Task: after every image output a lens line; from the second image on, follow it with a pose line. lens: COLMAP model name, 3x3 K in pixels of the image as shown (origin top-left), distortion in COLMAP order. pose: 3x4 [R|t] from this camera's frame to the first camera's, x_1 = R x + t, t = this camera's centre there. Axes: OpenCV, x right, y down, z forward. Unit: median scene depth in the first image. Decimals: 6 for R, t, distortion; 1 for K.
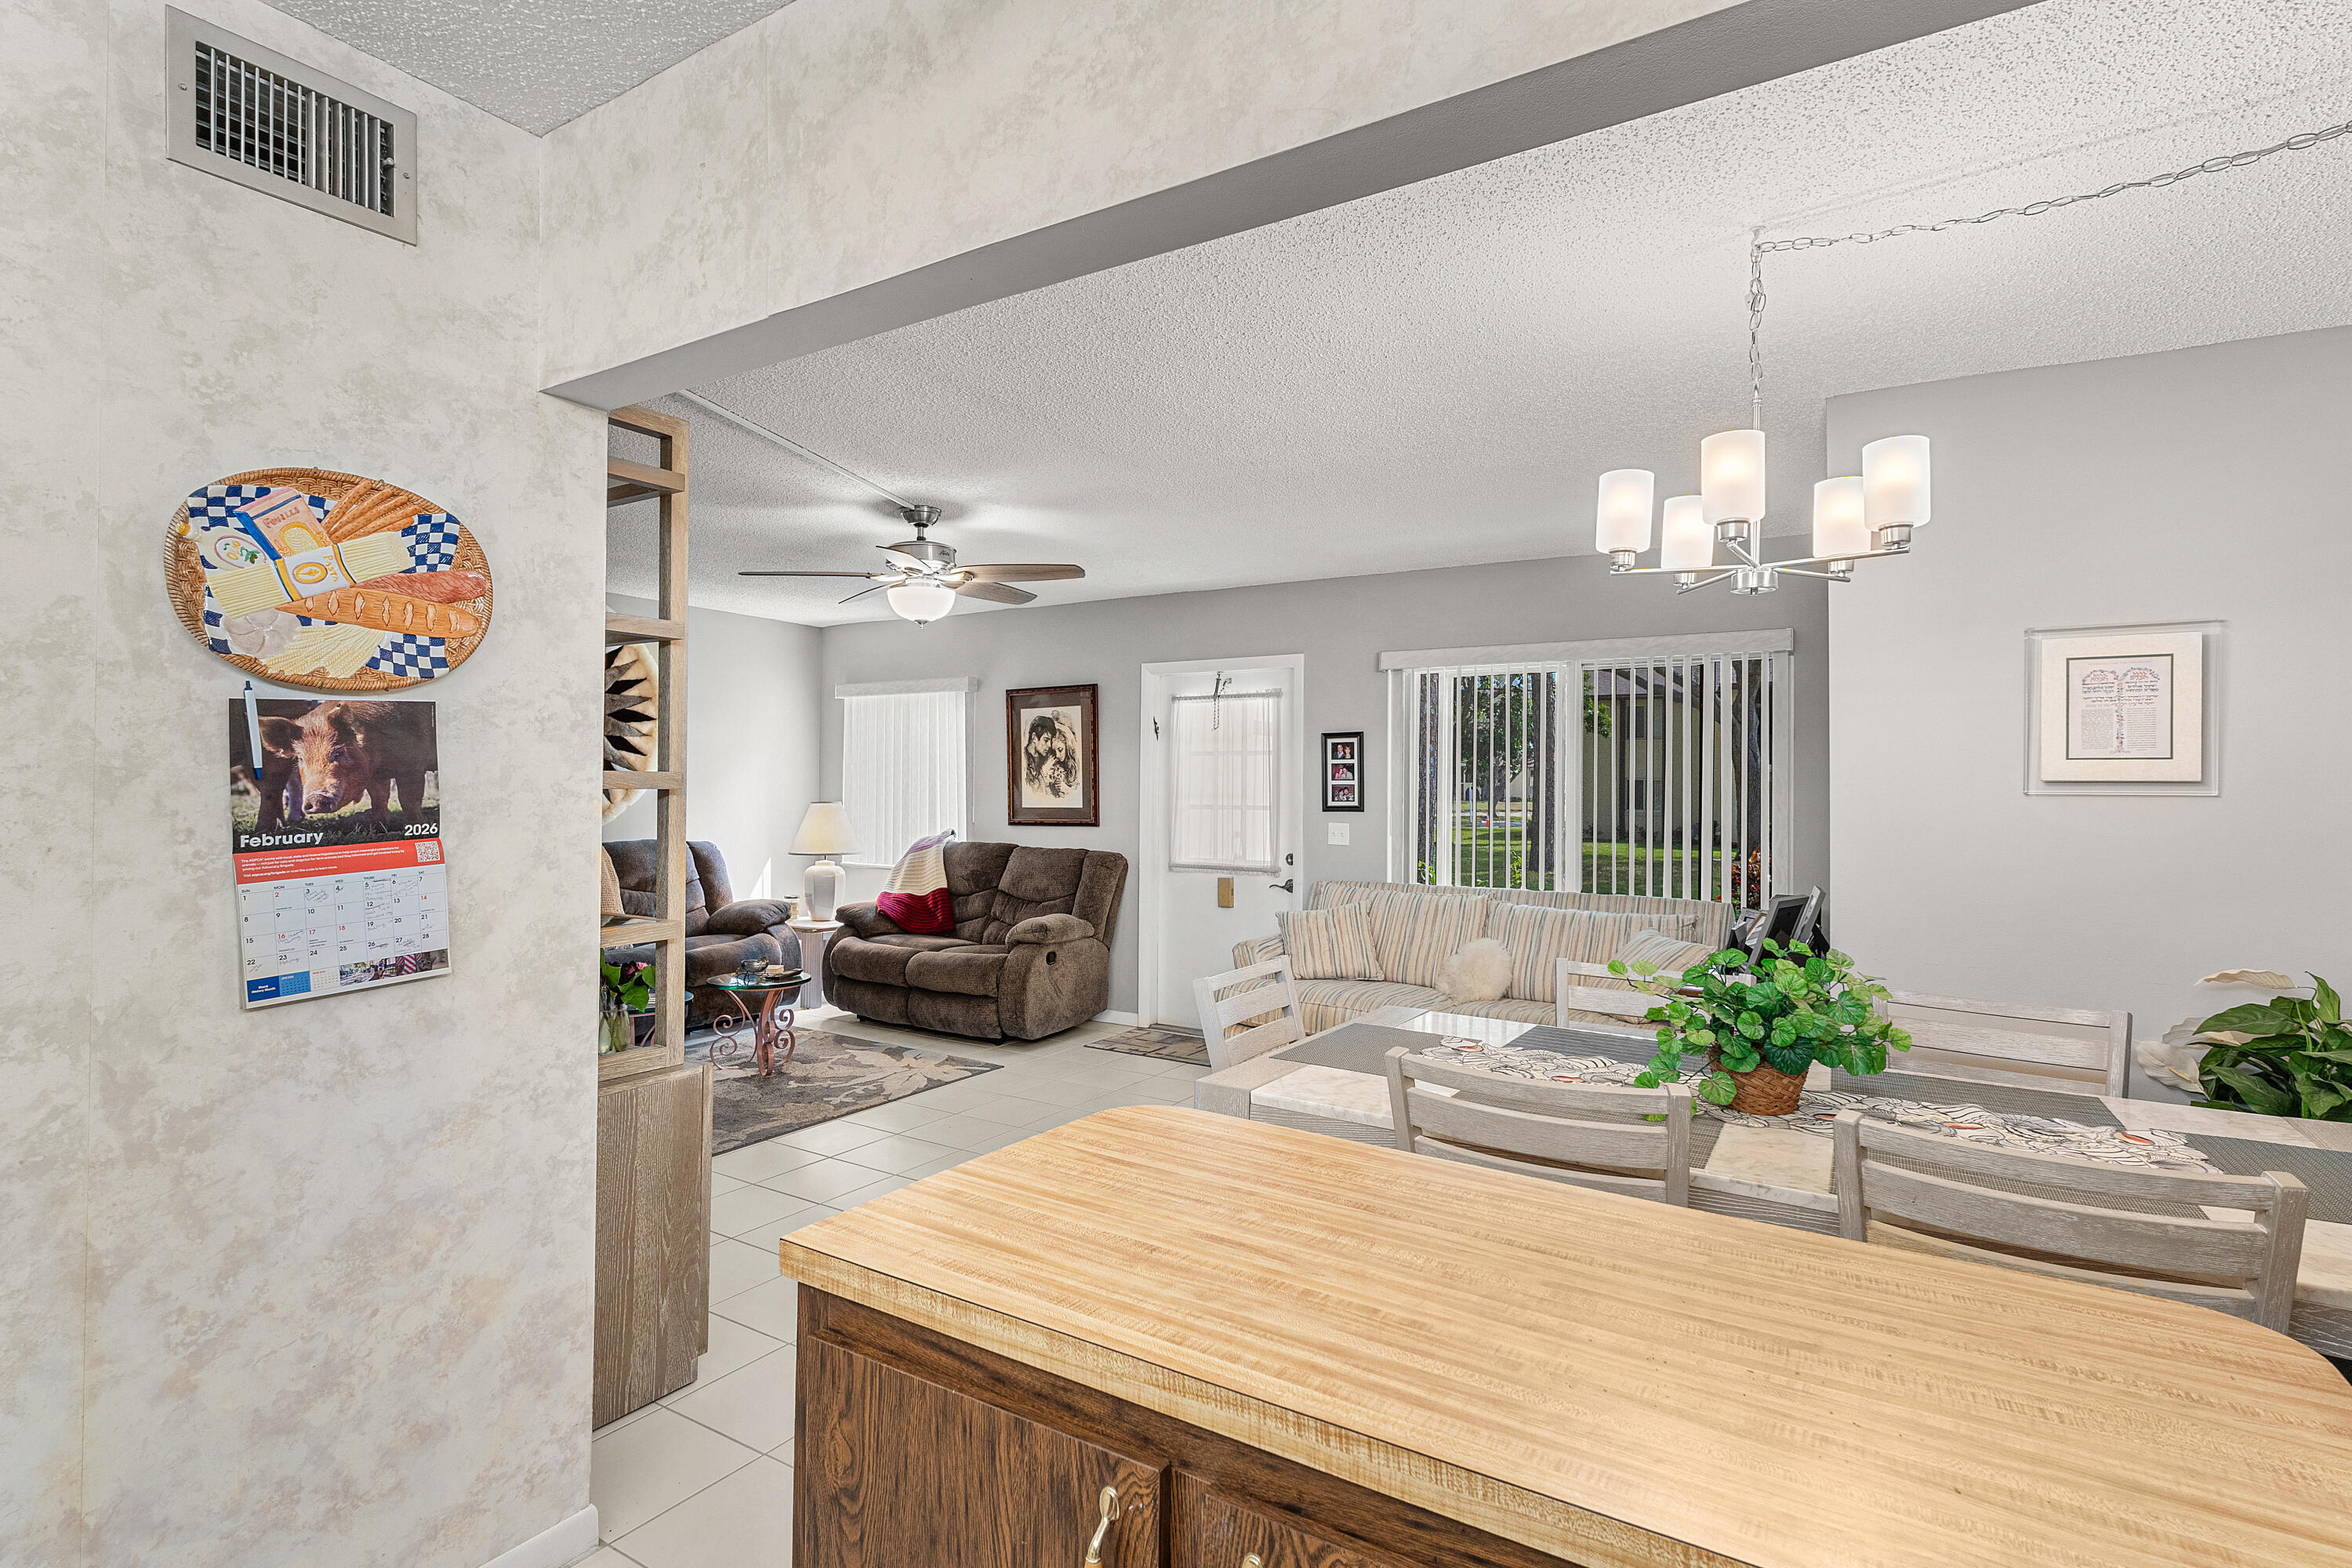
lens RADIAL K [[1130.4, 0, 1178.9], [0, 1130.4, 774.6], [0, 0, 1]] dist [0.004795, -0.001844]
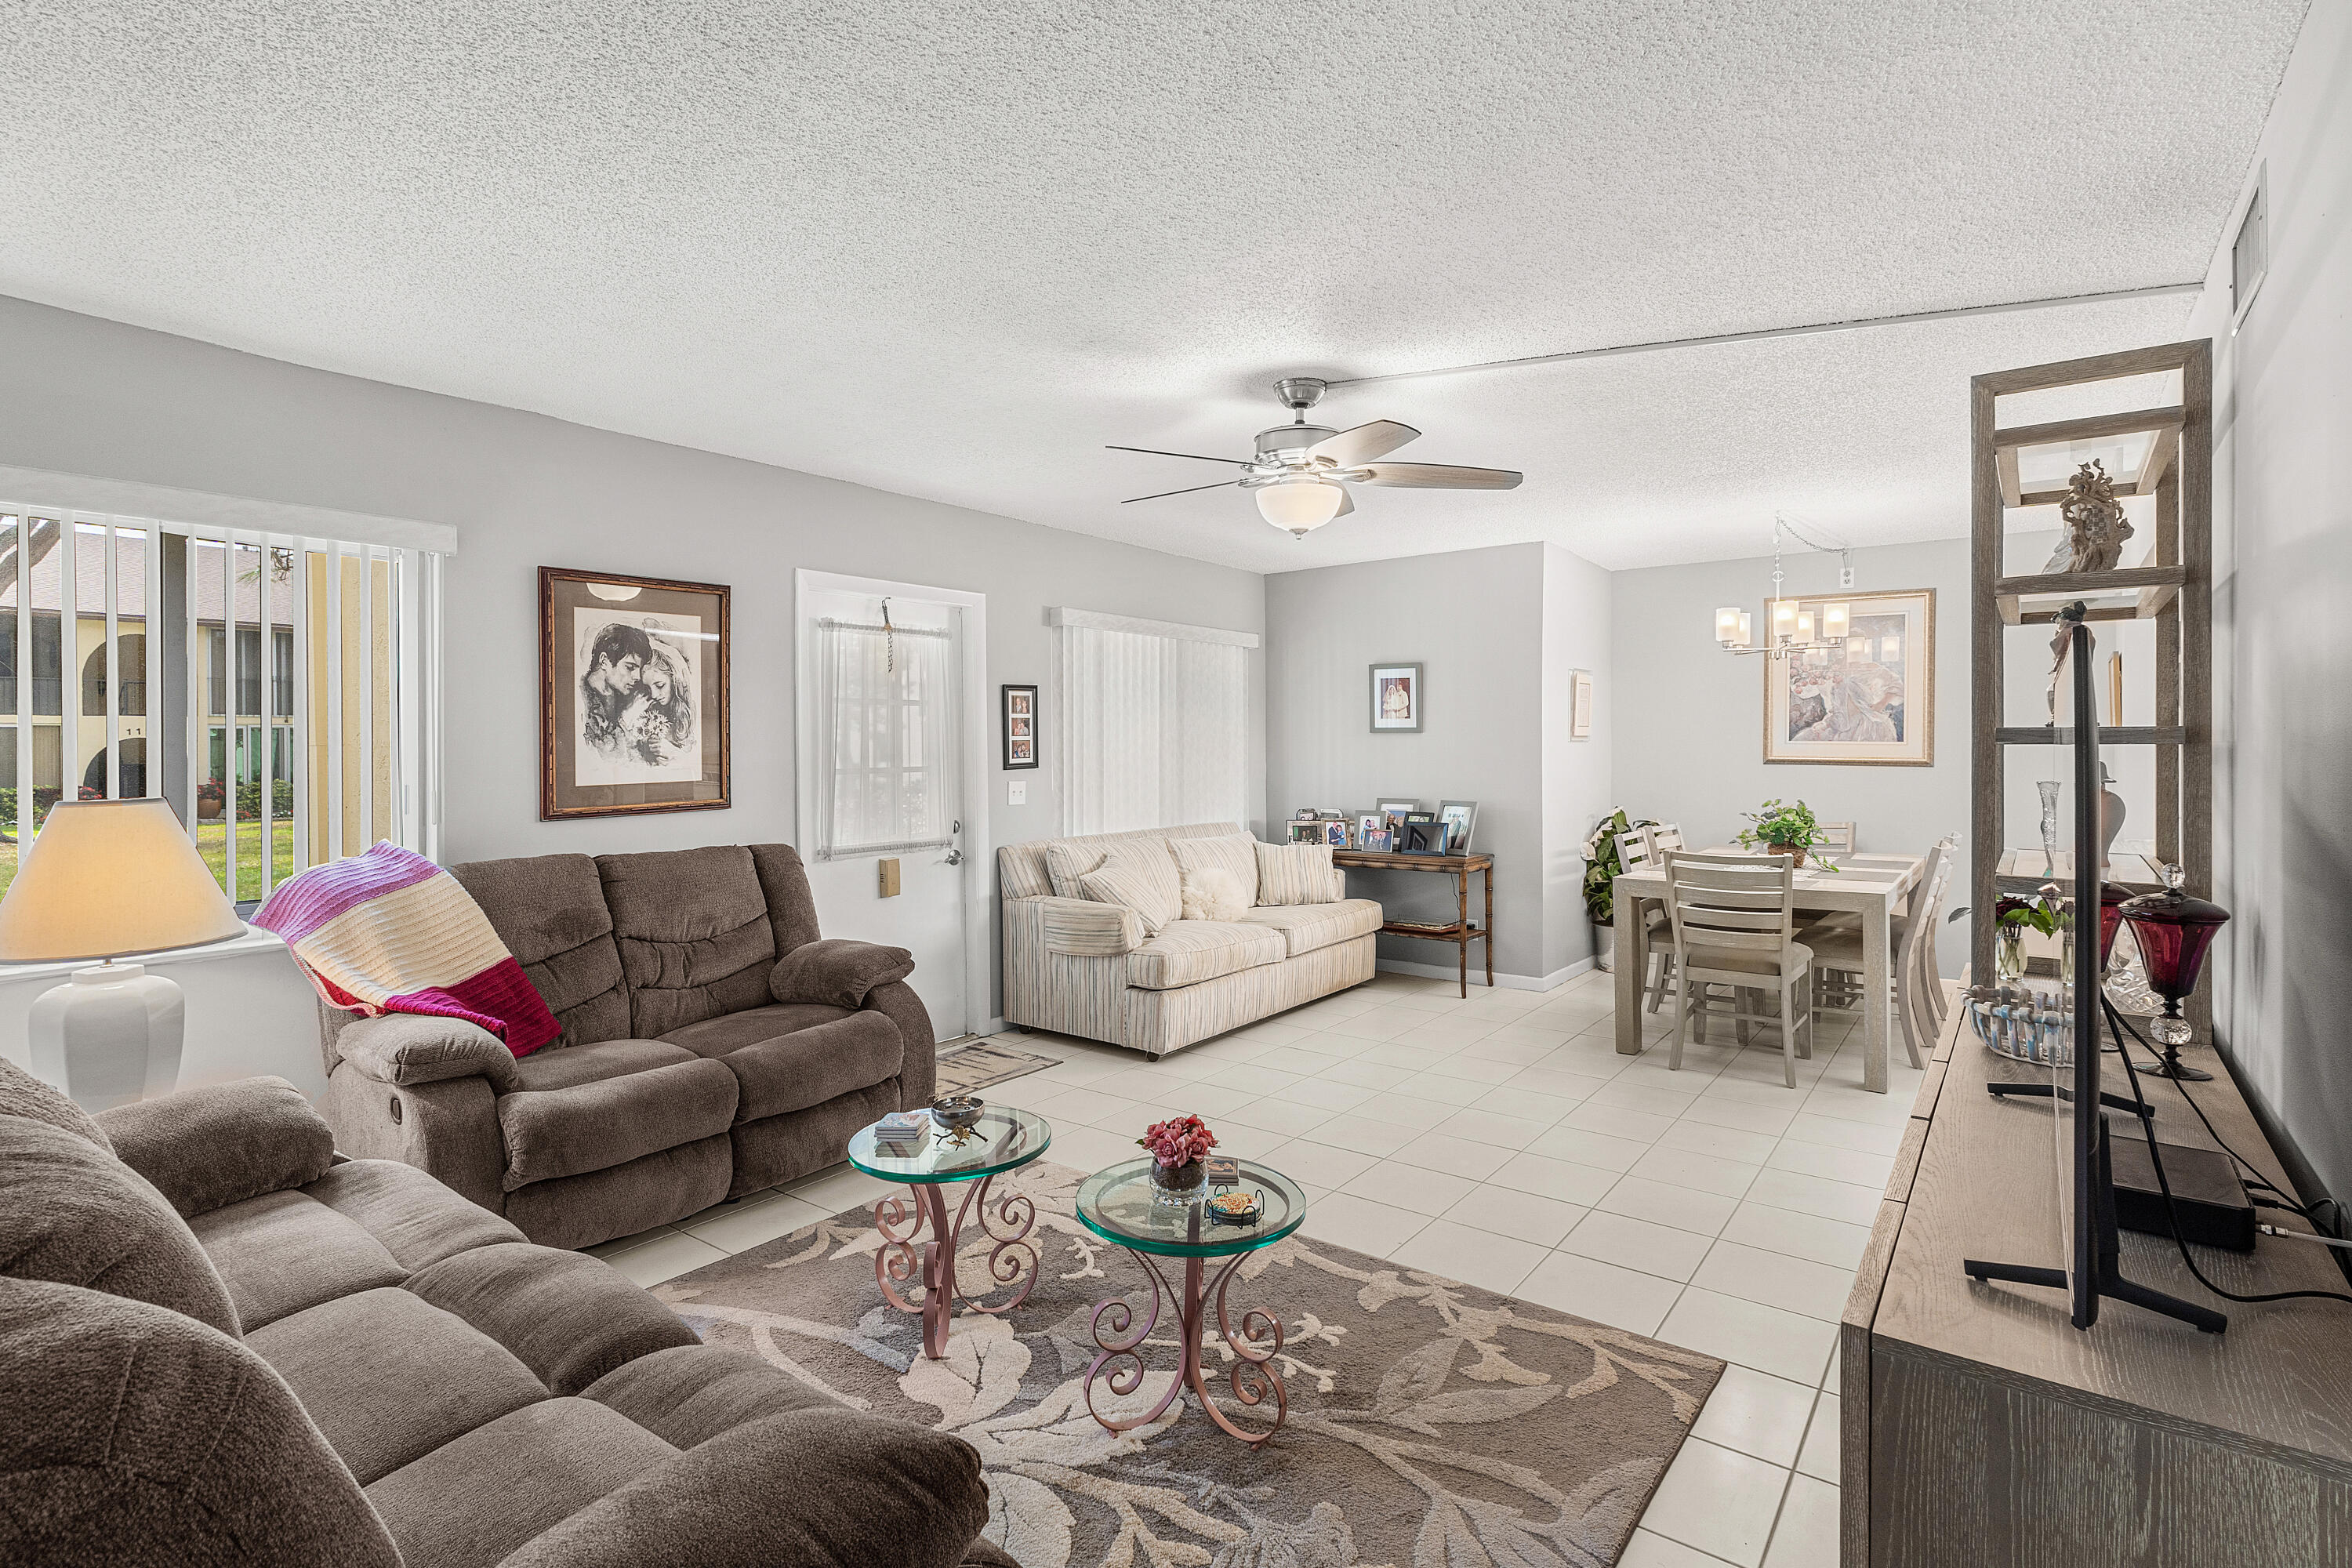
lens RADIAL K [[1130.4, 0, 1174.8], [0, 1130.4, 744.4], [0, 0, 1]] dist [0.004795, -0.001844]
pose [[0.099671, -0.009676, 0.994973, -0.774938], [-0.004718, 0.999937, 0.010197, 0.001904], [-0.995009, -0.005711, 0.099619, 0.774714]]
